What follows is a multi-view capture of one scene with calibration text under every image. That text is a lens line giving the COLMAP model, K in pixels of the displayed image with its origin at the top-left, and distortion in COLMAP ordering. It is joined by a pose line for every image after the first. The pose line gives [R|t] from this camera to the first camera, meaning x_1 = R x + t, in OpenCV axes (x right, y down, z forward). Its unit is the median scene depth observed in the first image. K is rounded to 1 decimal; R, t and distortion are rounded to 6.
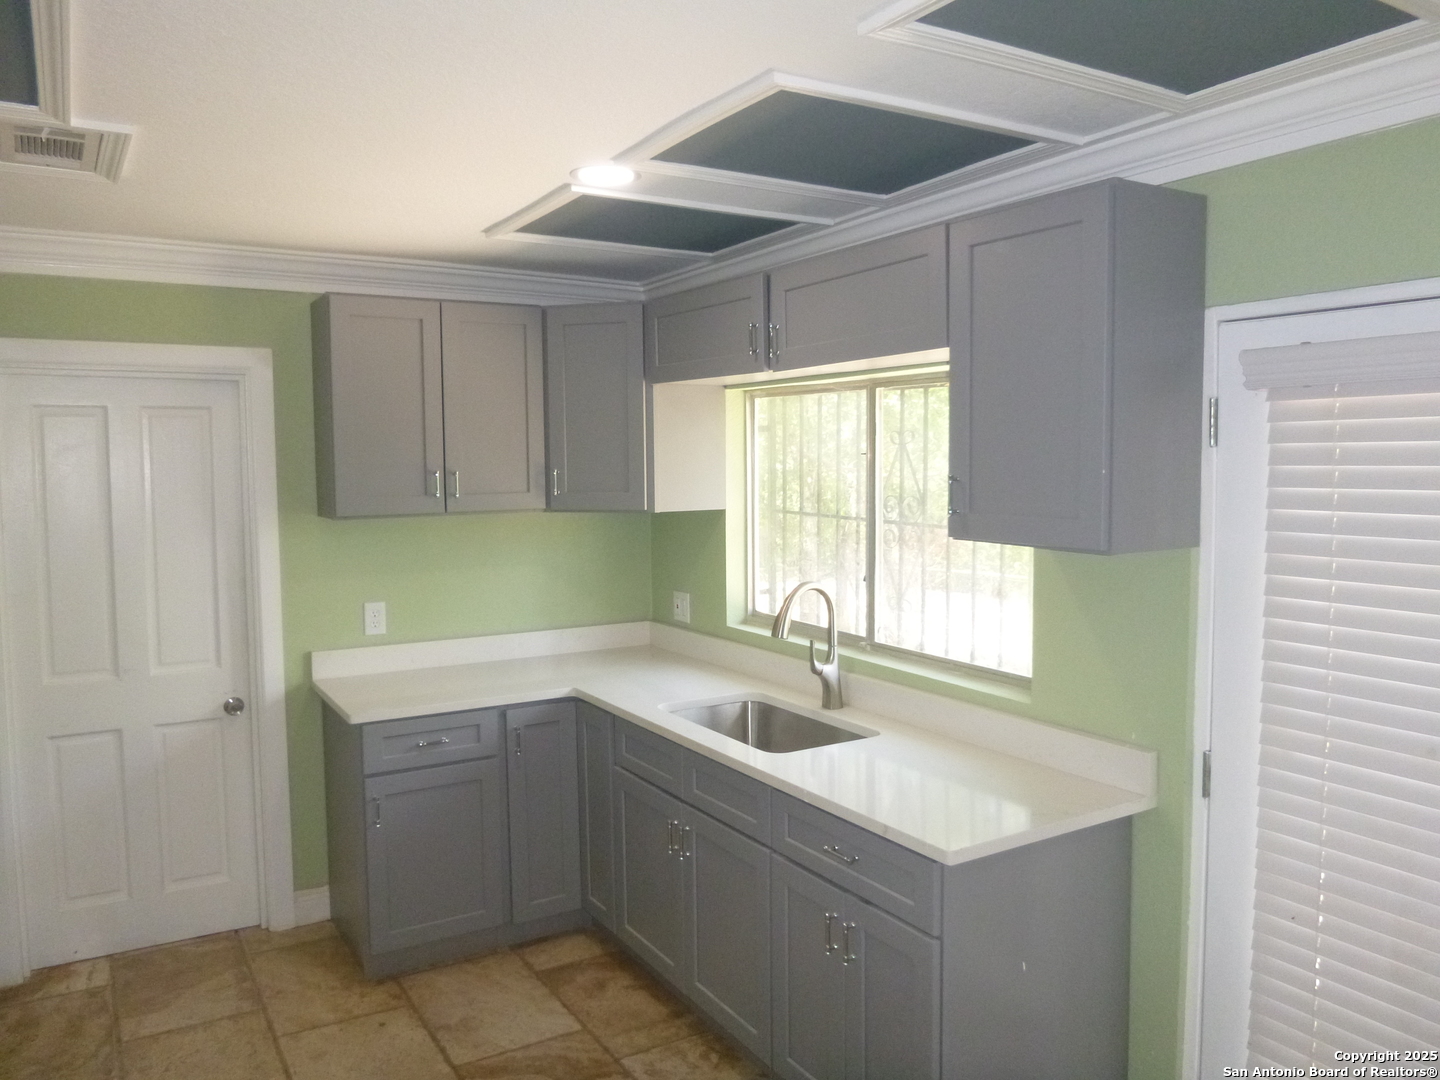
lens RADIAL K [[1069.0, 0, 719.6], [0, 1069.0, 525.2], [0, 0, 1]] dist [-0.047580, 0.008213]
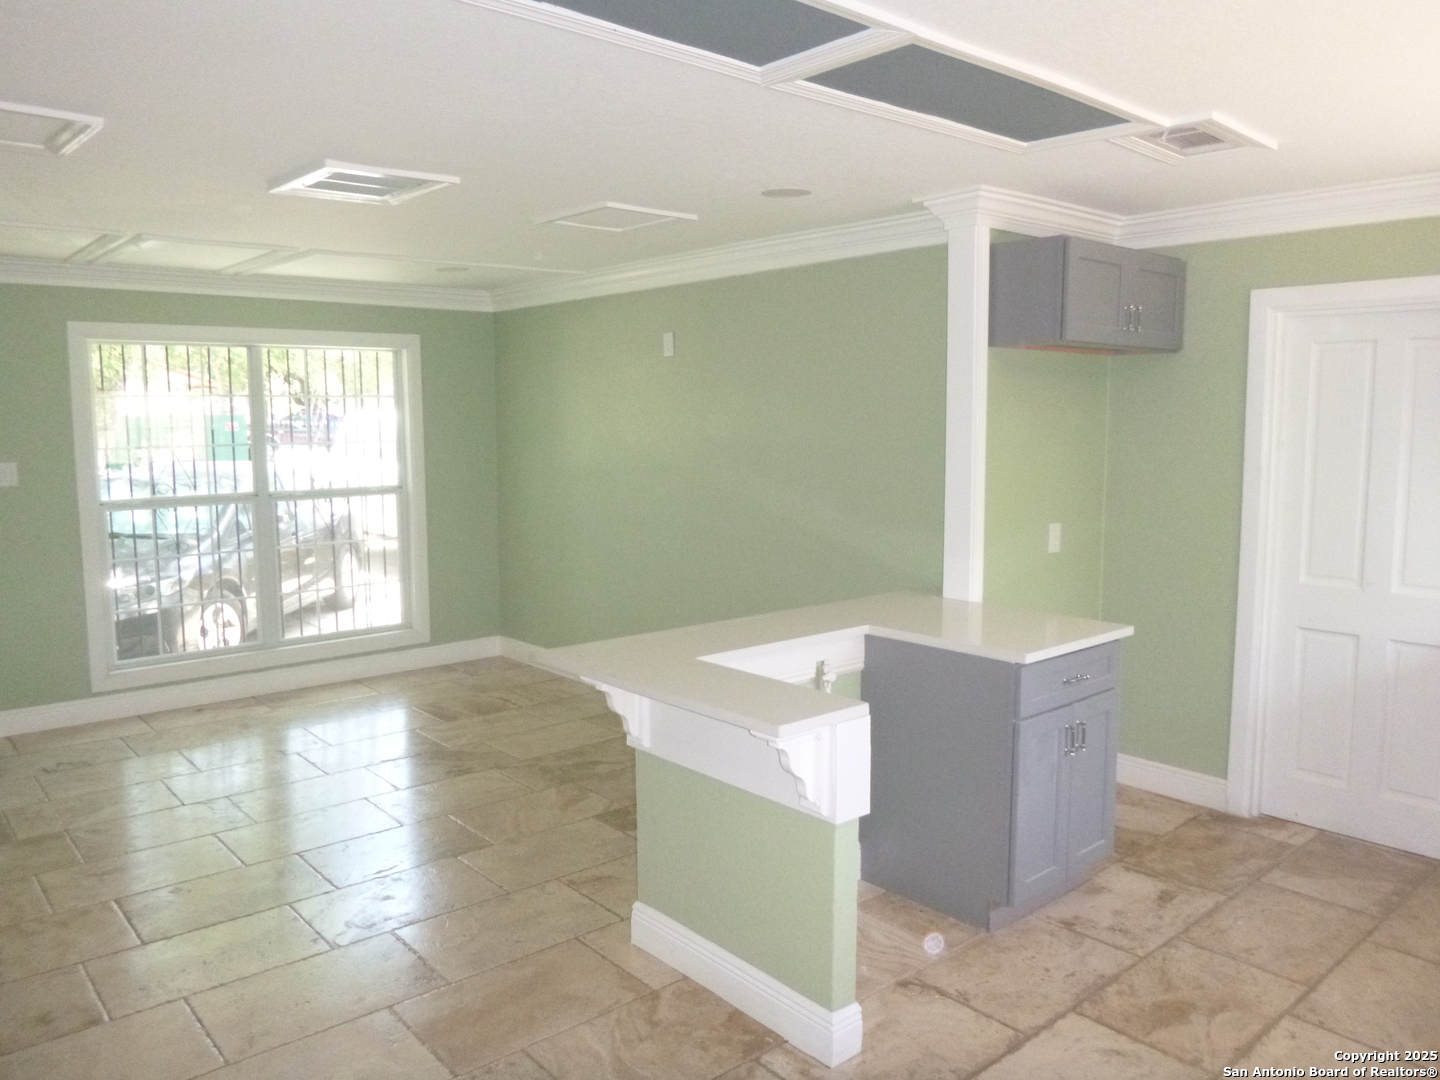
lens RADIAL K [[1069.0, 0, 695.8], [0, 1069.0, 533.4], [0, 0, 1]] dist [-0.047580, 0.008213]
pose [[0.154816, 0.112235, -0.981547, 0.400647], [-0.056879, 0.992891, 0.104561, 0.012938], [0.986305, 0.039642, 0.160099, 0.141359]]
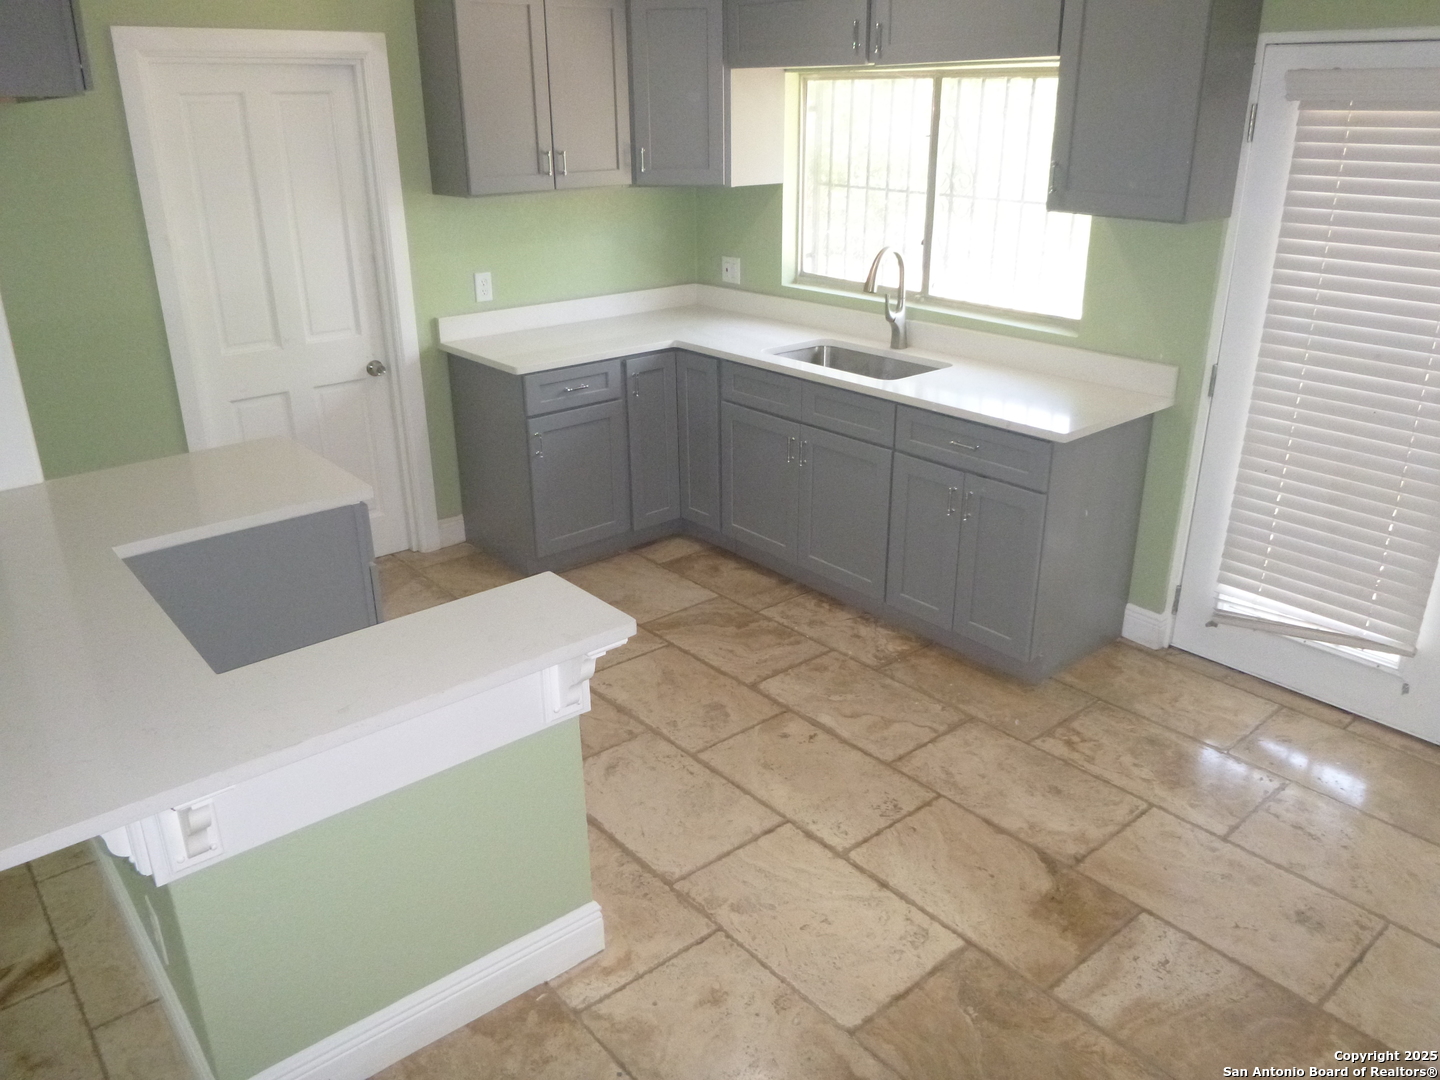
lens RADIAL K [[1069.0, 0, 715.3], [0, 1069.0, 531.3], [0, 0, 1]] dist [-0.047580, 0.008213]
pose [[0.987884, -0.057762, 0.144041, -0.294716], [0.010446, 0.950797, 0.309639, -0.015551], [-0.154839, -0.304383, 0.939881, -0.216346]]
